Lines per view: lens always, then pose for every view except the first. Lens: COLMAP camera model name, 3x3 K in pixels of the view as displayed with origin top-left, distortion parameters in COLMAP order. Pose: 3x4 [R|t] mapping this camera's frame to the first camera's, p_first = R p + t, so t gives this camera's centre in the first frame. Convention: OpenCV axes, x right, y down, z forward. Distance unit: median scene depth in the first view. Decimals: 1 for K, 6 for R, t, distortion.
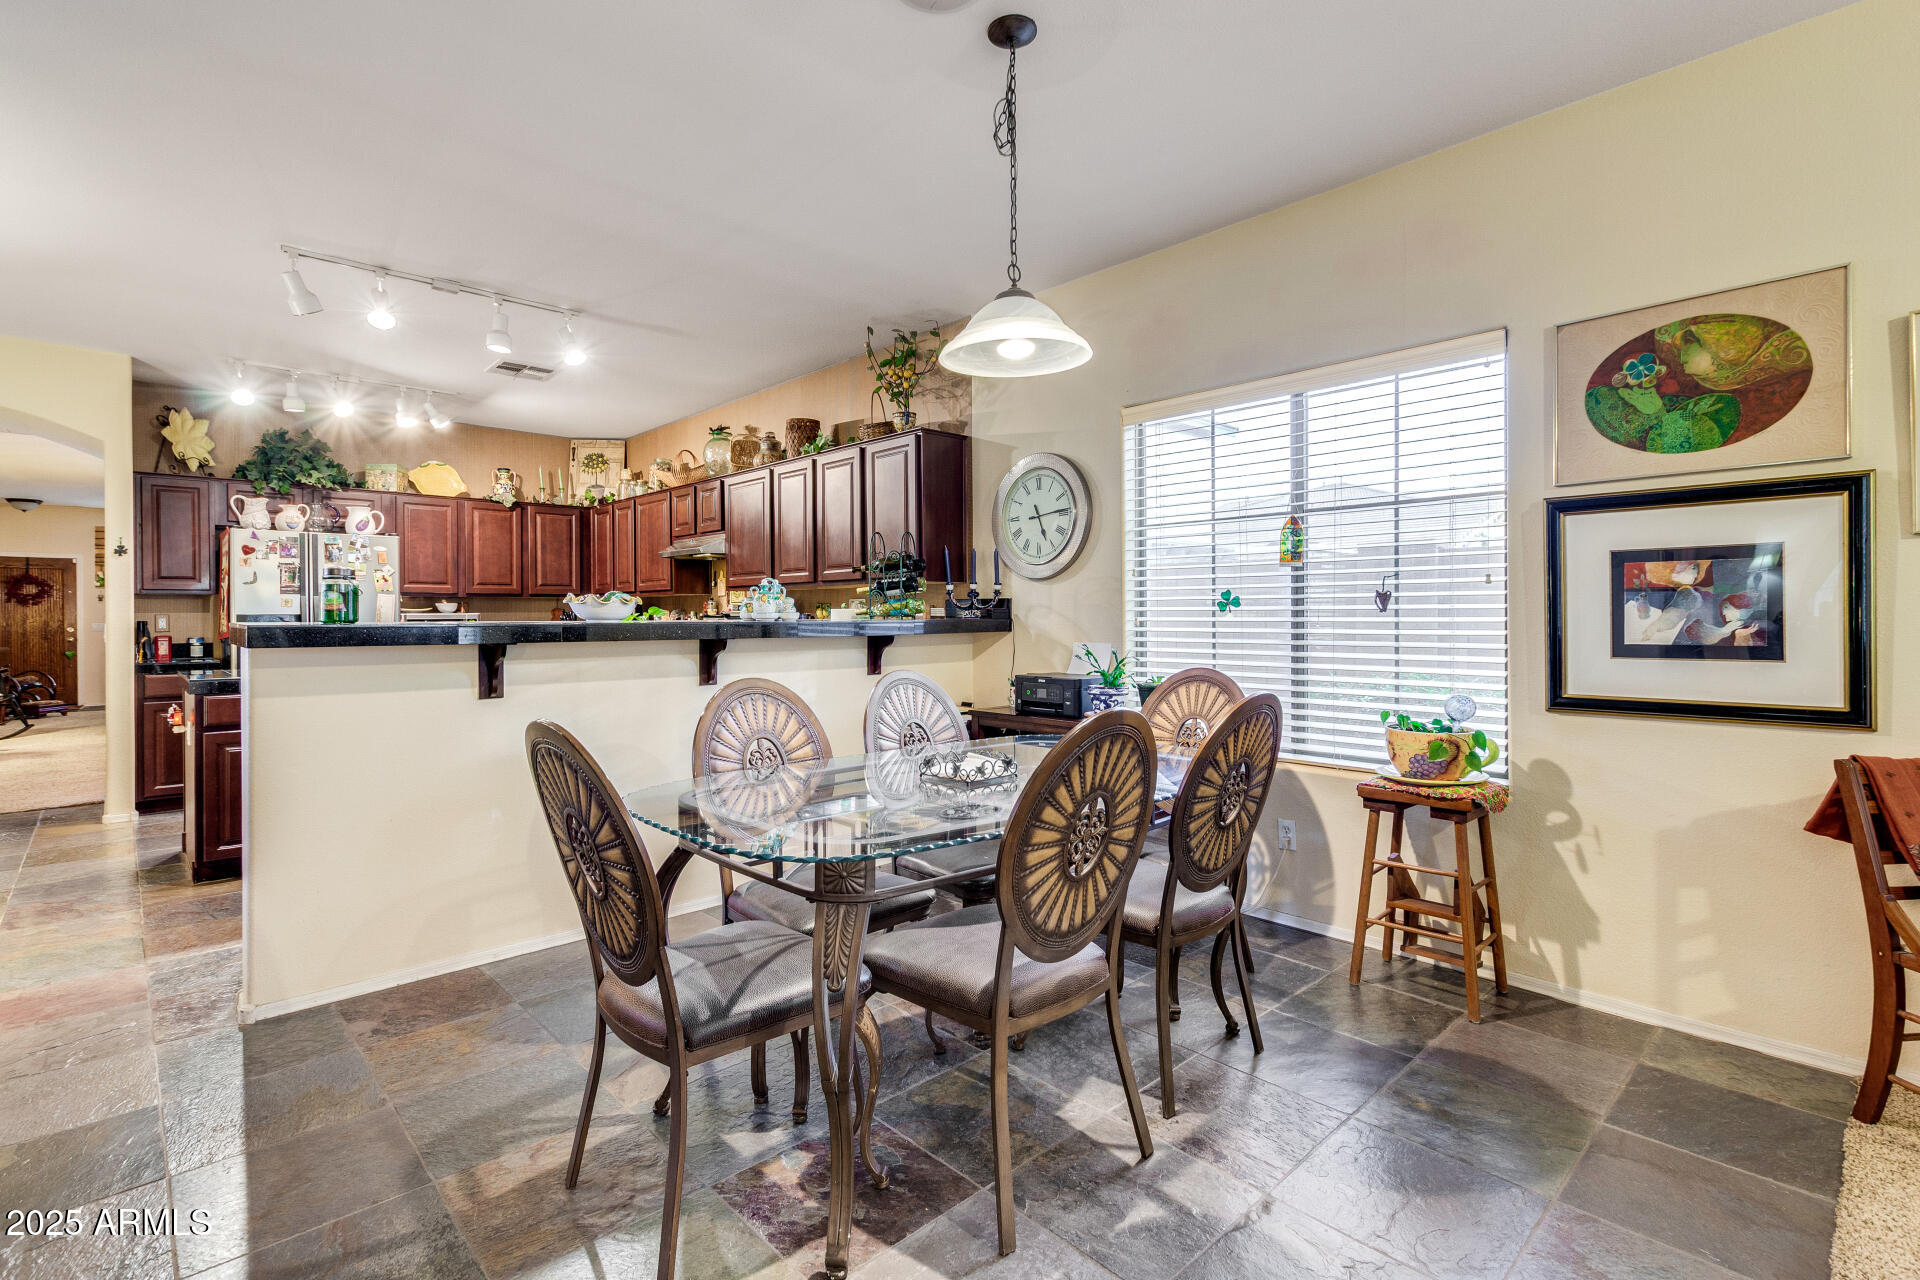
lens RADIAL K [[877.9, 0, 954.2], [0, 877.9, 623.5], [0, 0, 1]] dist [-0.003460, 0.000208]
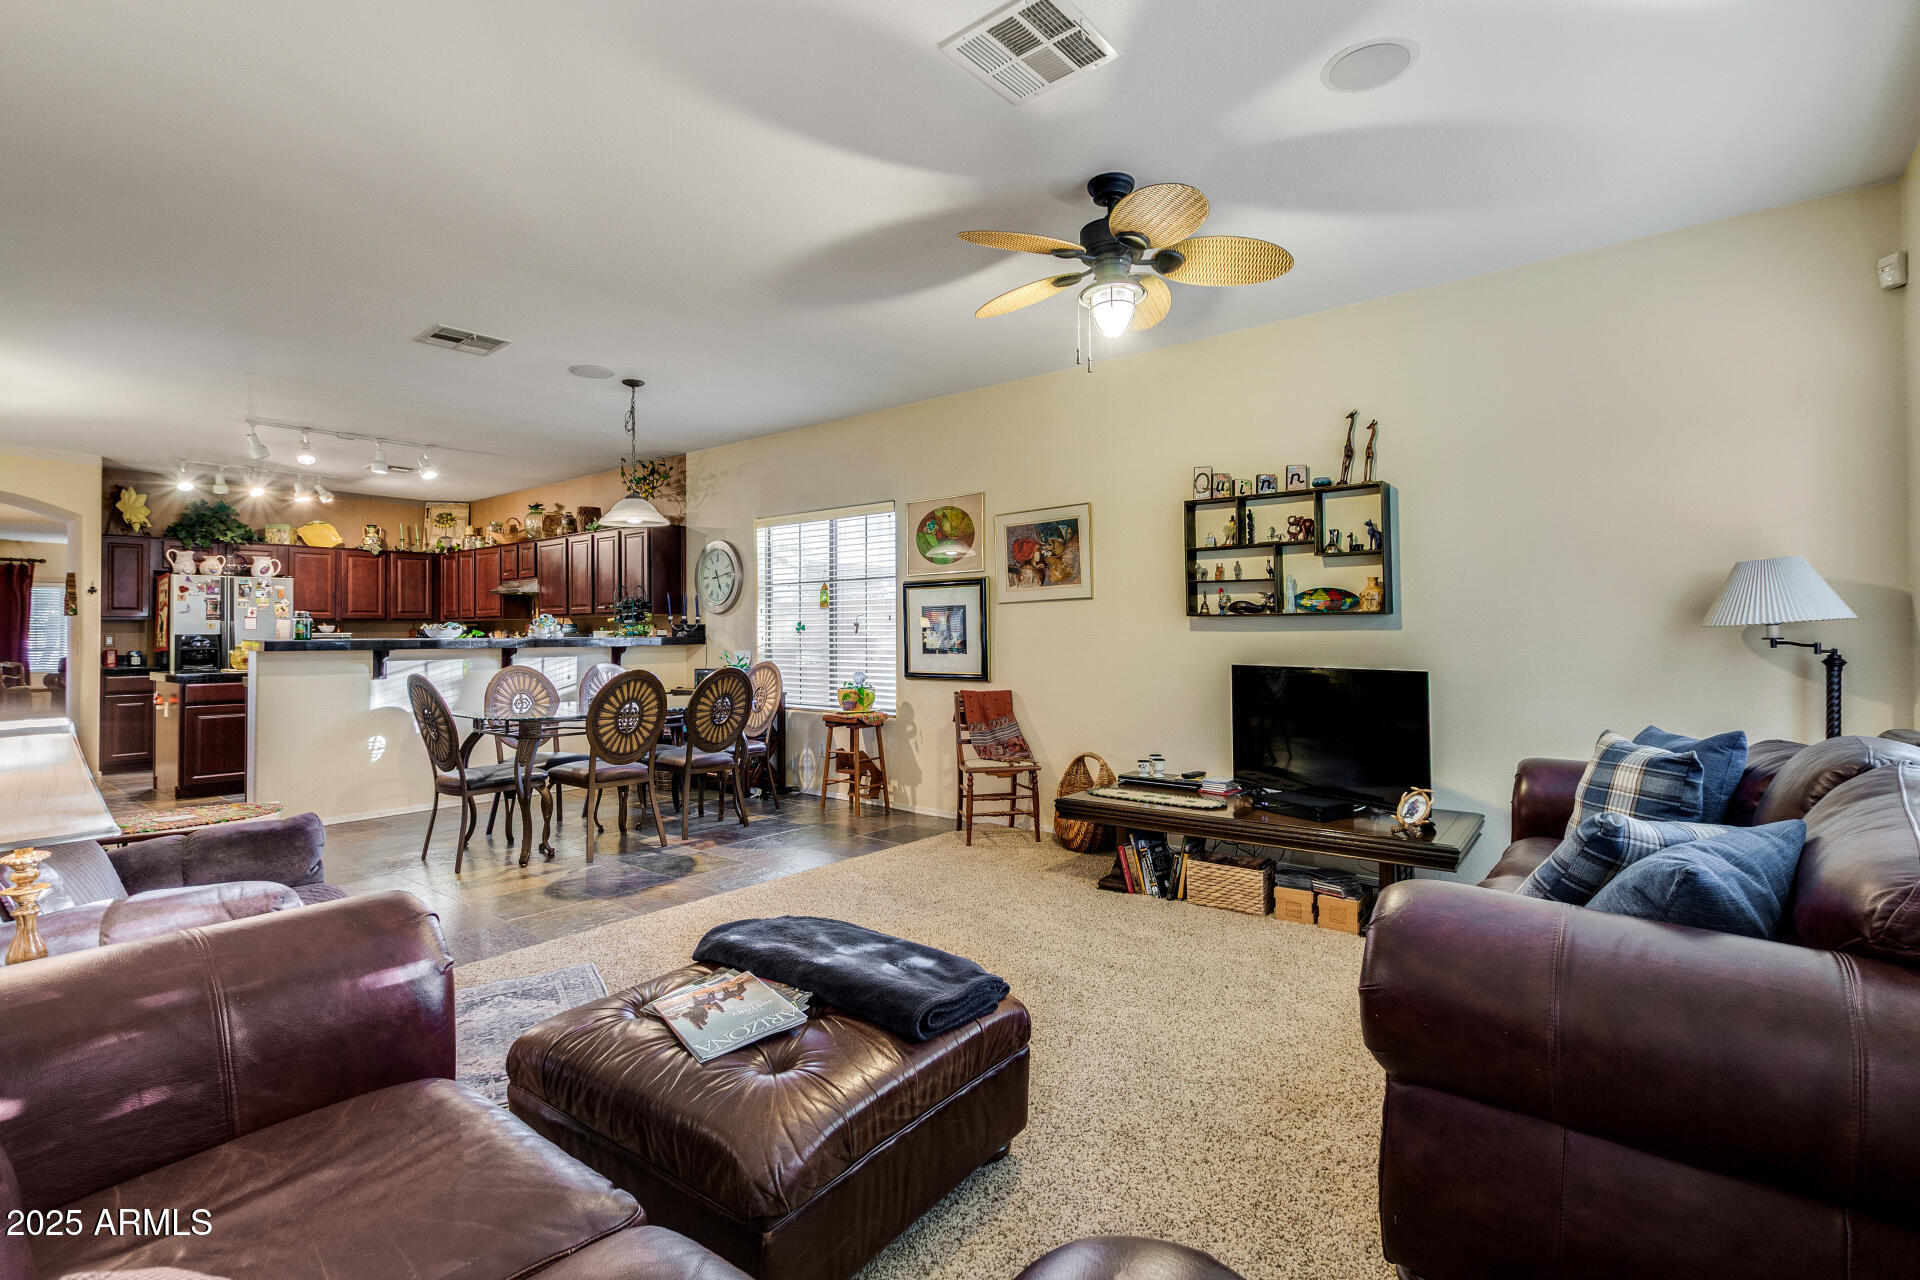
lens RADIAL K [[877.9, 0, 956.1], [0, 877.9, 621.0], [0, 0, 1]] dist [-0.003460, 0.000208]
pose [[0.990961, 0.000880, 0.134150, 0.310560], [0.002141, 0.999747, -0.022371, 0.003024], [-0.134136, 0.022456, 0.990708, -0.718919]]
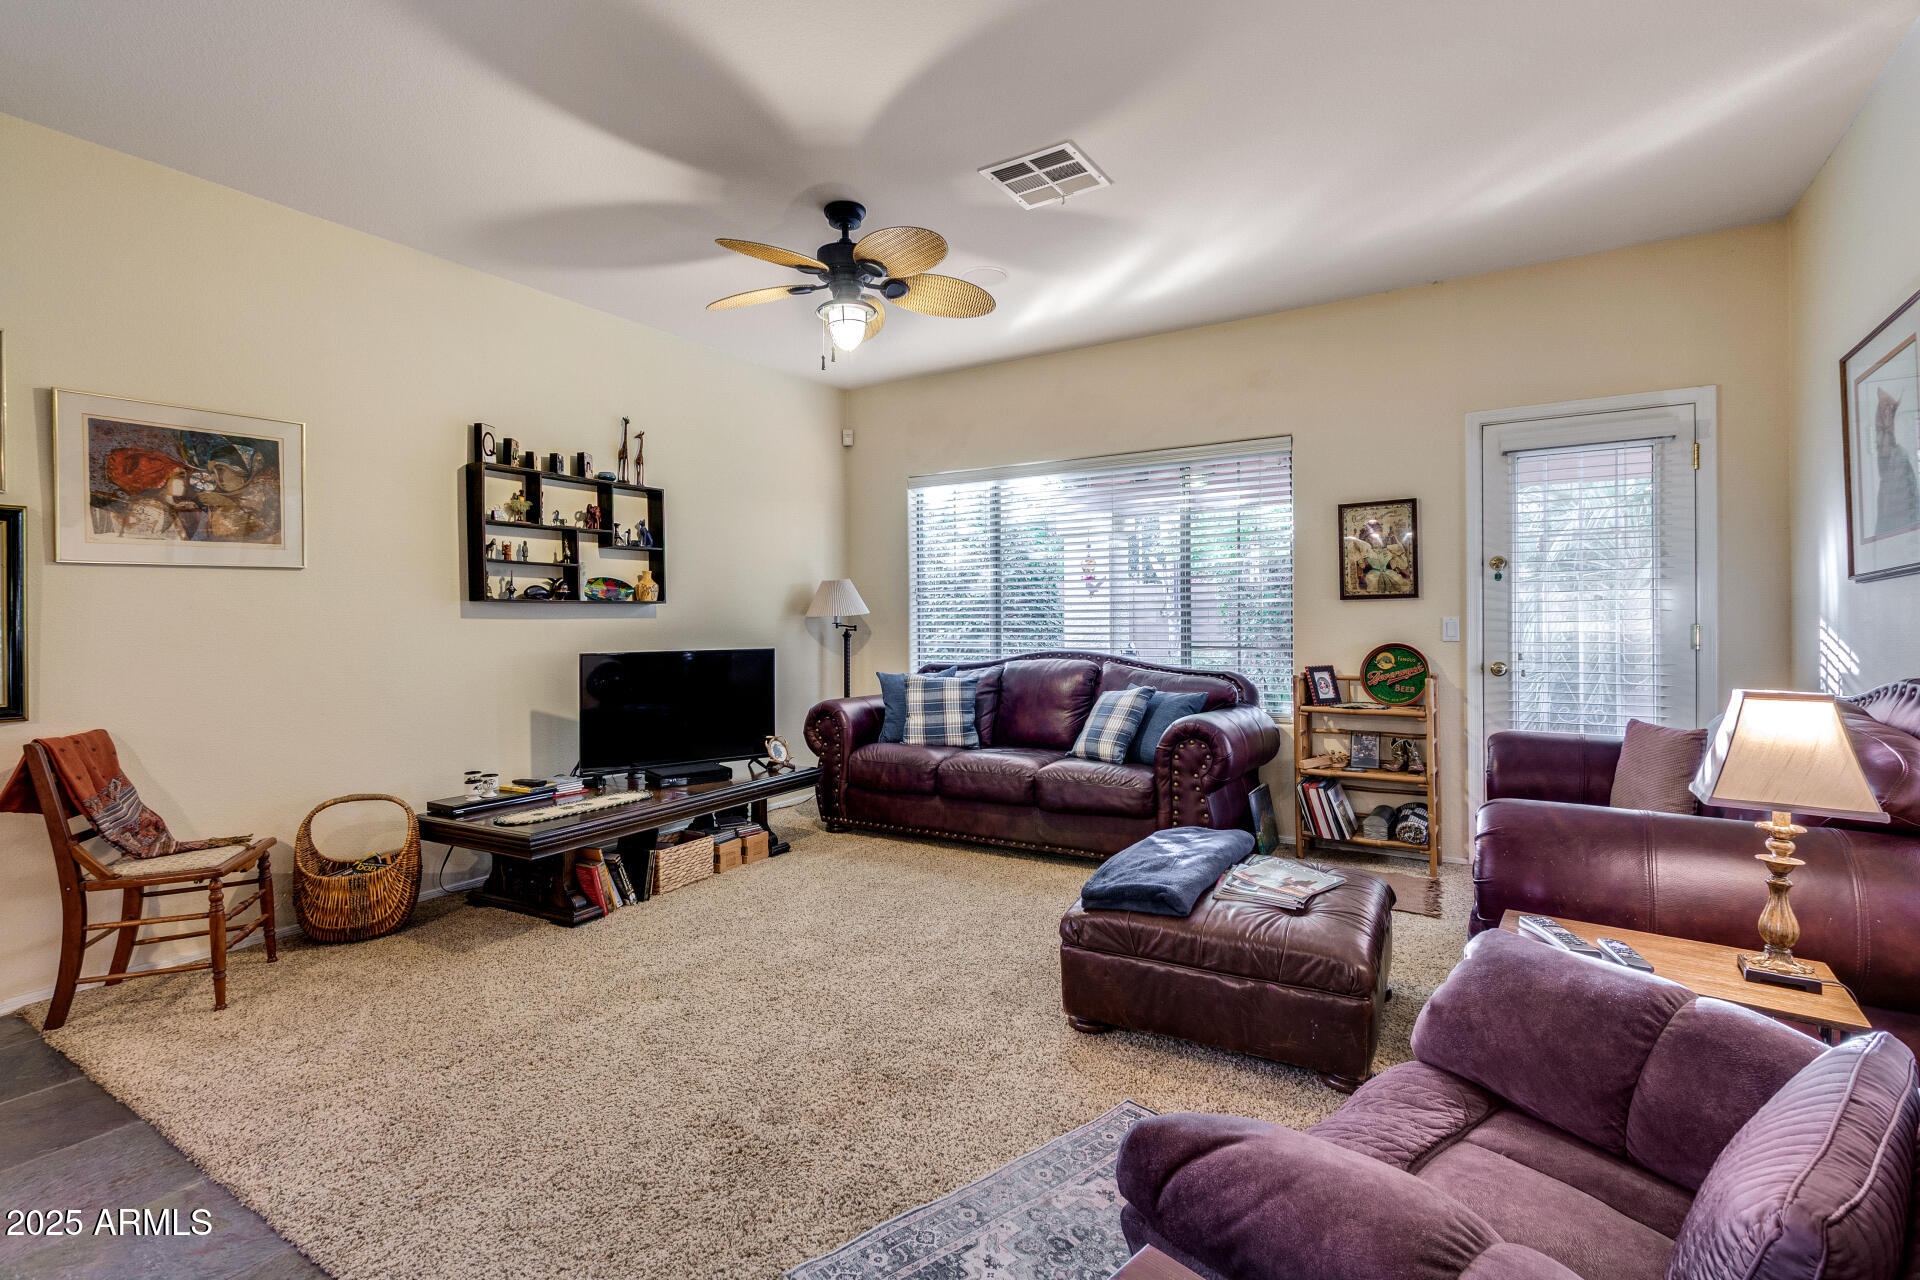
lens RADIAL K [[877.9, 0, 956.3], [0, 877.9, 626.8], [0, 0, 1]] dist [-0.003460, 0.000208]
pose [[-0.241026, -0.003933, 0.970511, -0.224929], [0.013716, 0.999878, 0.007458, 0.000753], [-0.970422, 0.015110, -0.240943, 0.017387]]
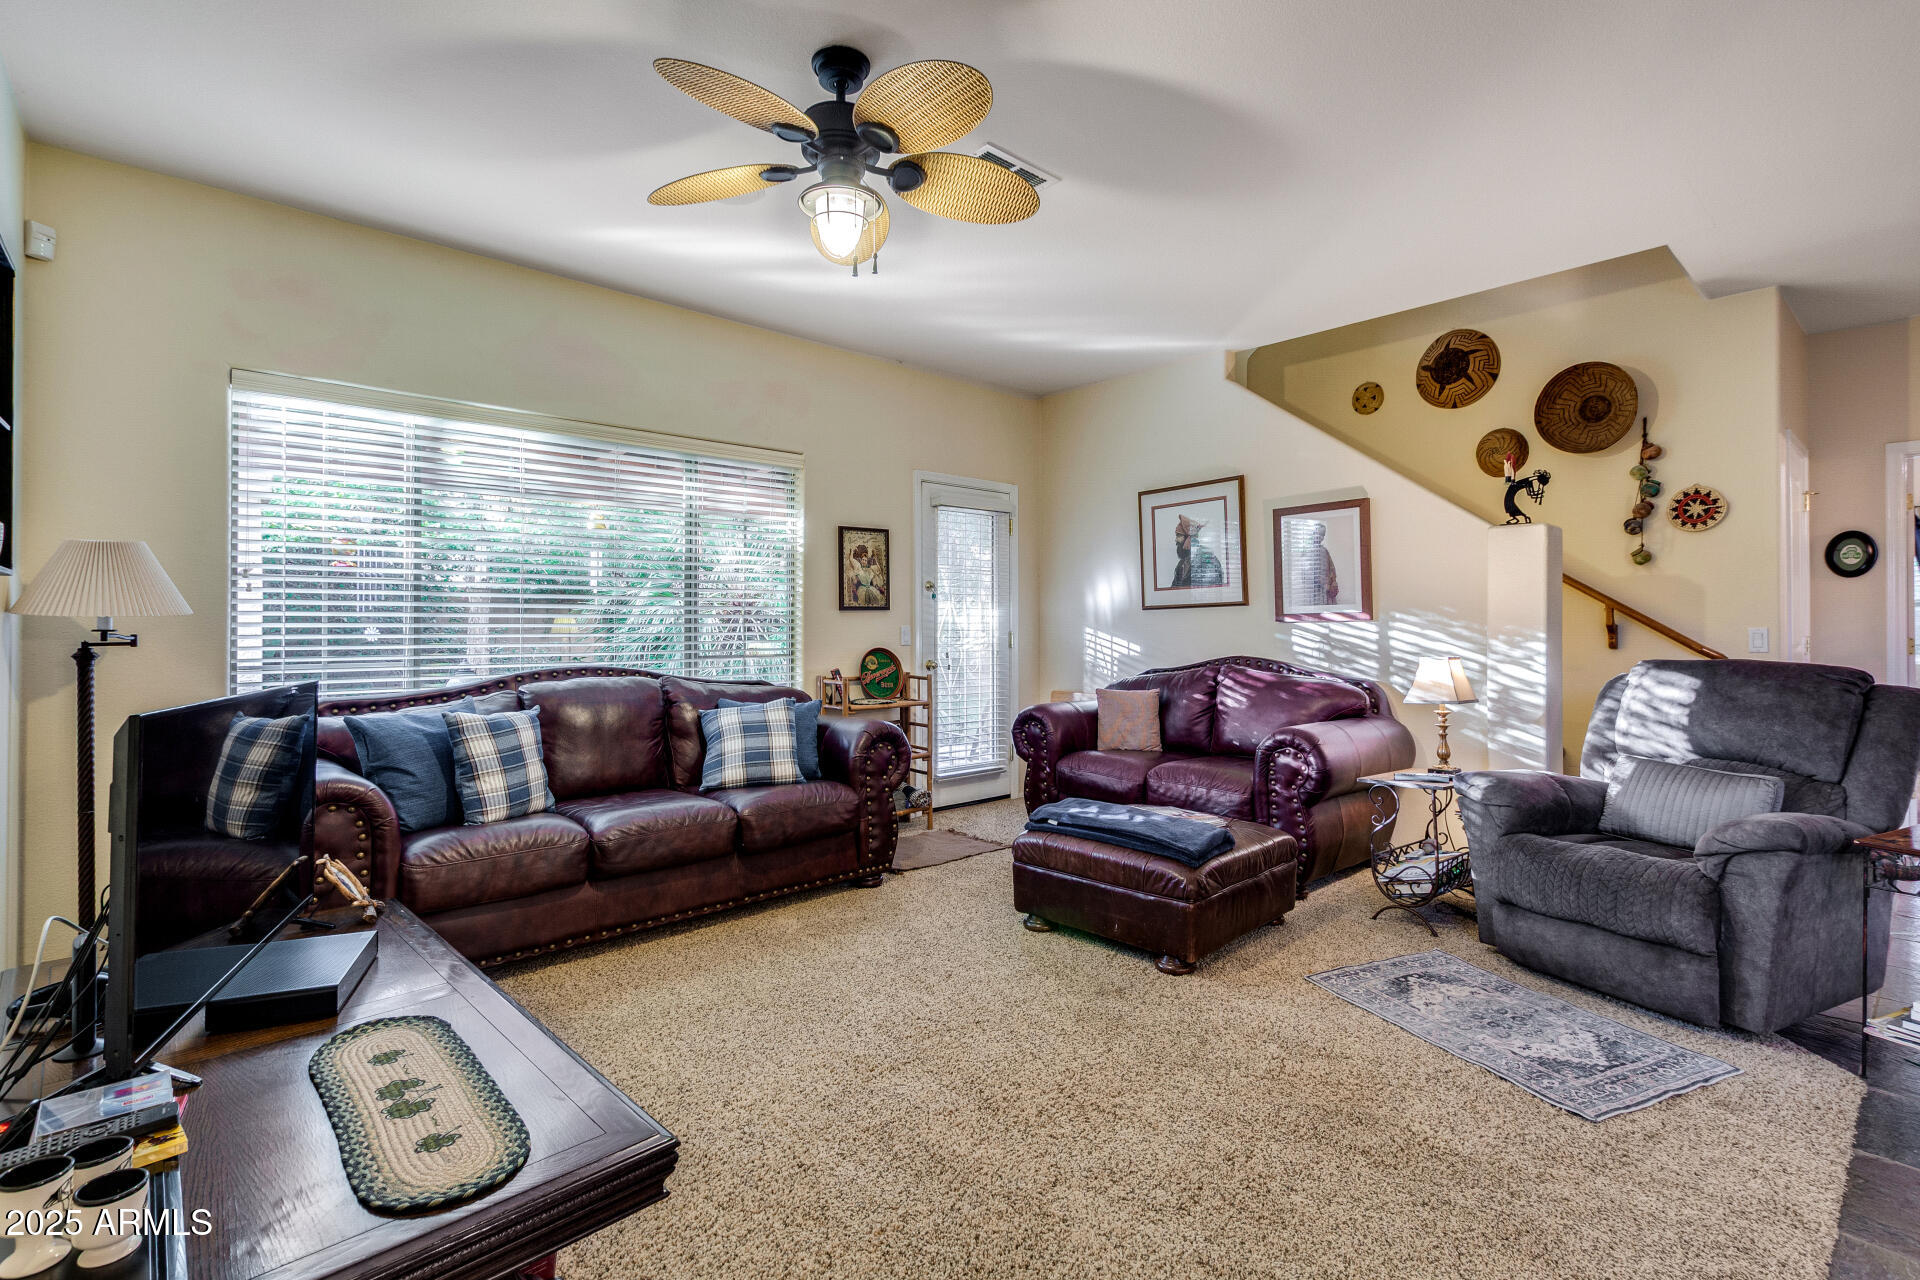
lens RADIAL K [[877.9, 0, 953.0], [0, 877.9, 633.4], [0, 0, 1]] dist [-0.003460, 0.000208]
pose [[-0.999295, 0.001491, 0.037527, 0.430315], [0.001970, 0.999917, 0.012725, -0.000625], [-0.037505, 0.012790, -0.999215, 0.458741]]
